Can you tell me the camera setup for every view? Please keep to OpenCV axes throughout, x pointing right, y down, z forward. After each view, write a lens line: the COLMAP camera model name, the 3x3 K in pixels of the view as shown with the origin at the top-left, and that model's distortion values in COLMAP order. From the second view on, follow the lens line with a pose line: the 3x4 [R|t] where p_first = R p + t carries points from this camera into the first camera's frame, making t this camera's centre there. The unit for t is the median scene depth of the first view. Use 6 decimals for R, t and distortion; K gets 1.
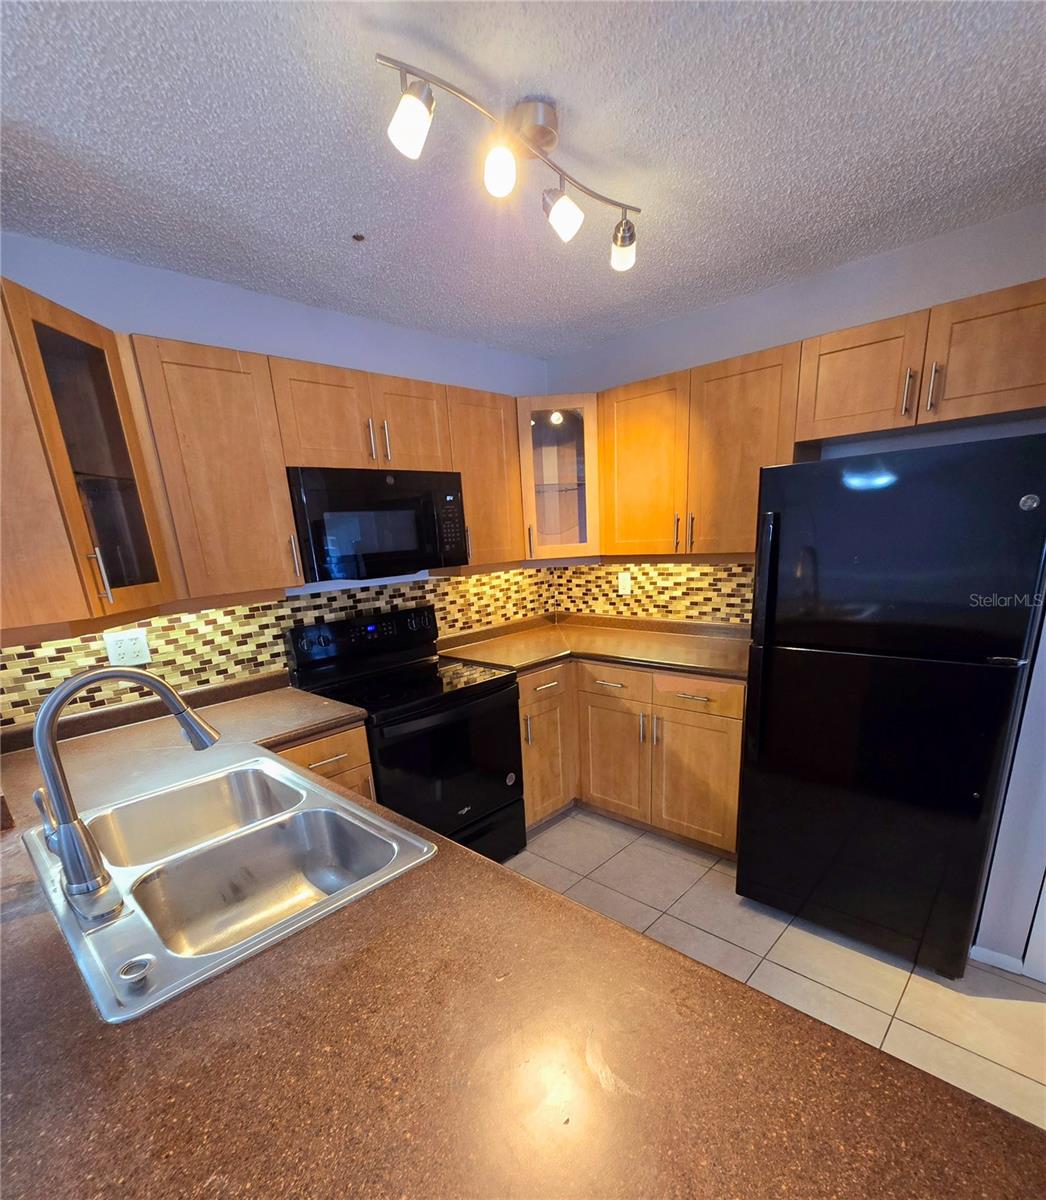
lens RADIAL K [[574.4, 0, 522.4], [0, 574.4, 709.8], [0, 0, 1]] dist [-0.010088, 0.000313]
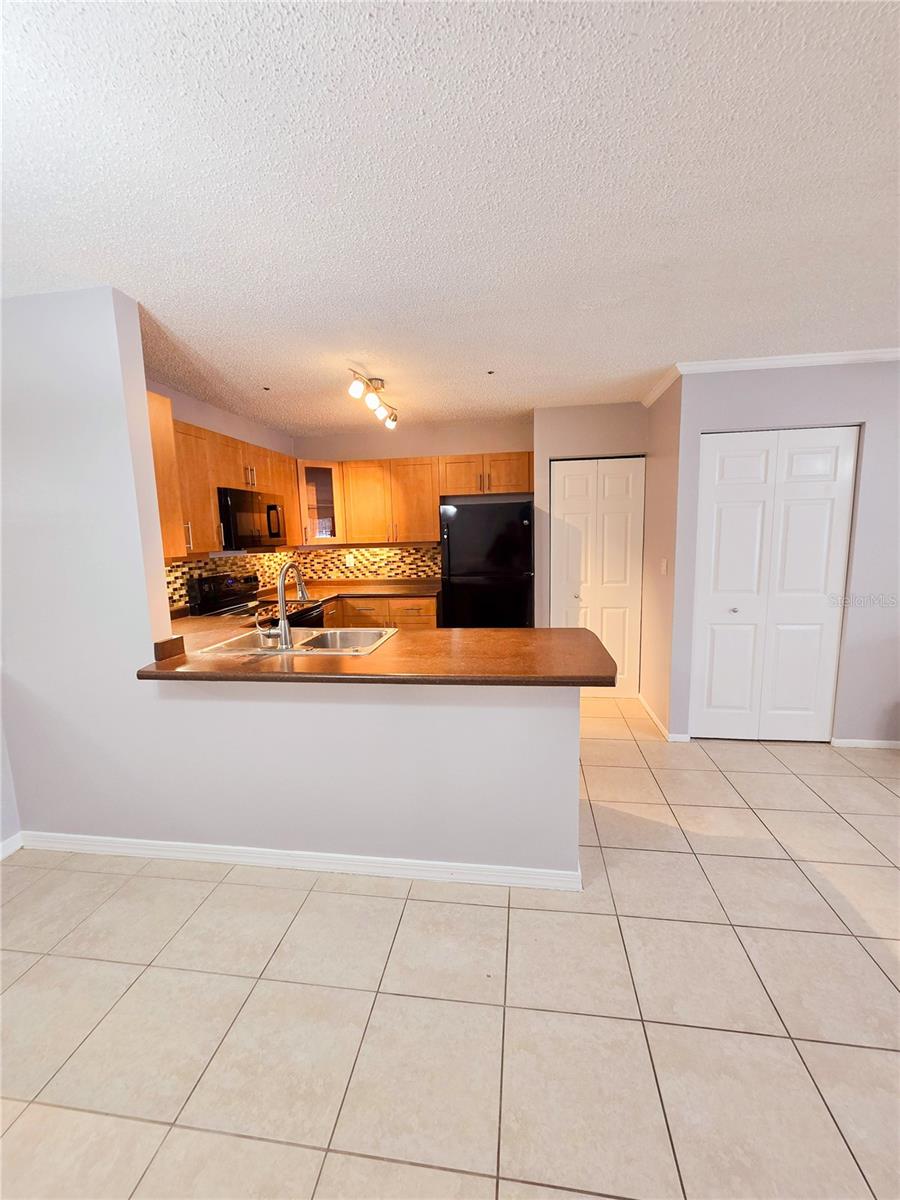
lens RADIAL K [[489.1, 0, 458.8], [0, 489.1, 605.5], [0, 0, 1]] dist [-0.002587, 0.000572]
pose [[0.808303, -0.050214, 0.586621, -0.553186], [0.154822, 0.979419, -0.129492, 0.205487], [-0.568046, 0.195491, 0.799442, -0.470909]]
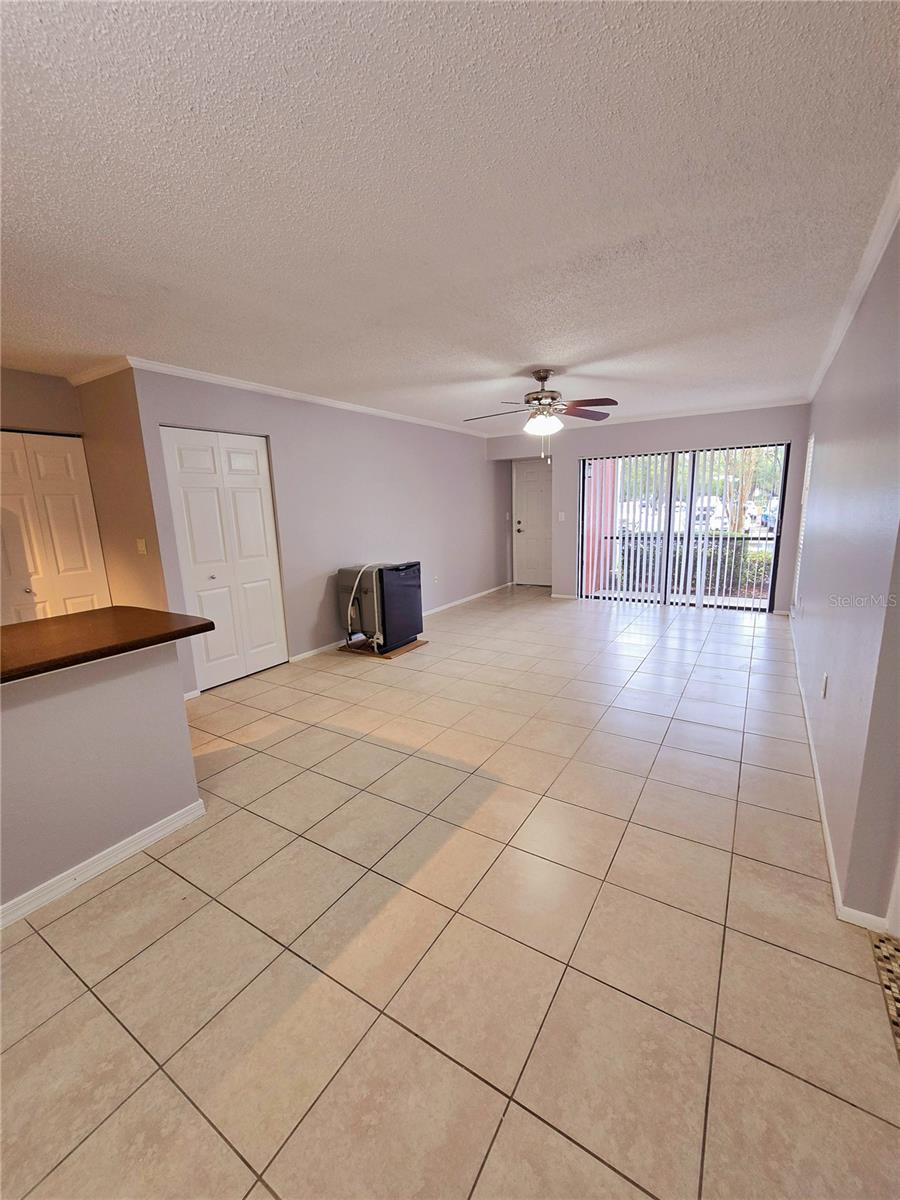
lens RADIAL K [[489.1, 0, 450.6], [0, 489.1, 605.7], [0, 0, 1]] dist [-0.002587, 0.000572]
pose [[-0.198500, -0.138142, 0.970317, -0.877555], [0.330955, 0.922419, 0.199027, 0.189060], [-0.922533, 0.360638, -0.137382, -0.318388]]
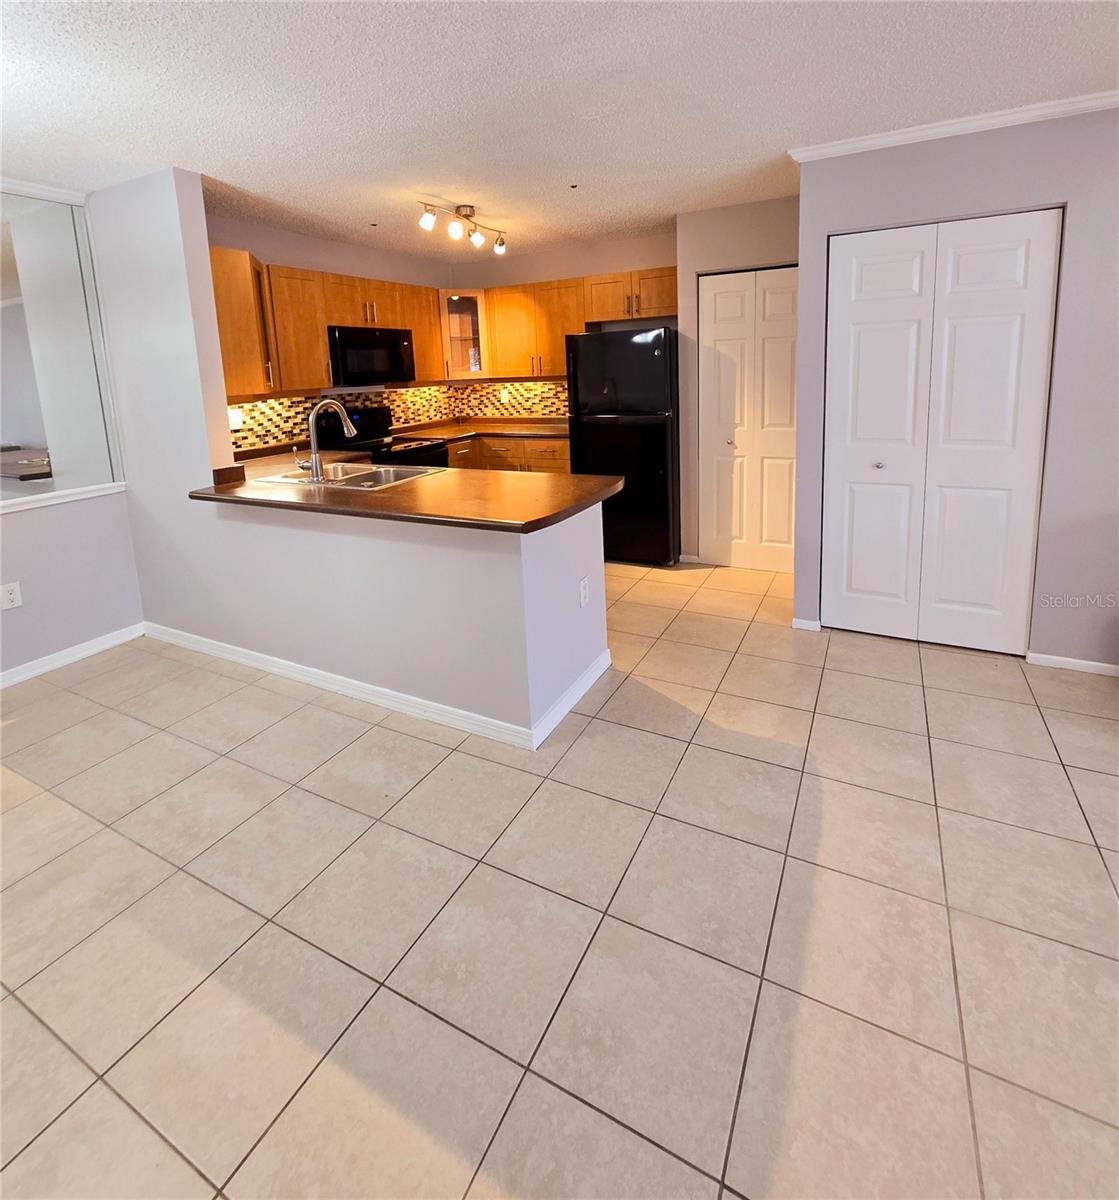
lens RADIAL K [[610.5, 0, 569.6], [0, 610.5, 460.3], [0, 0, 1]] dist [-0.004628, -0.000353]
pose [[0.957902, -0.024832, 0.286018, -0.178131], [0.070823, 0.985902, -0.151598, 0.288763], [-0.278221, 0.165473, 0.946156, -0.810111]]
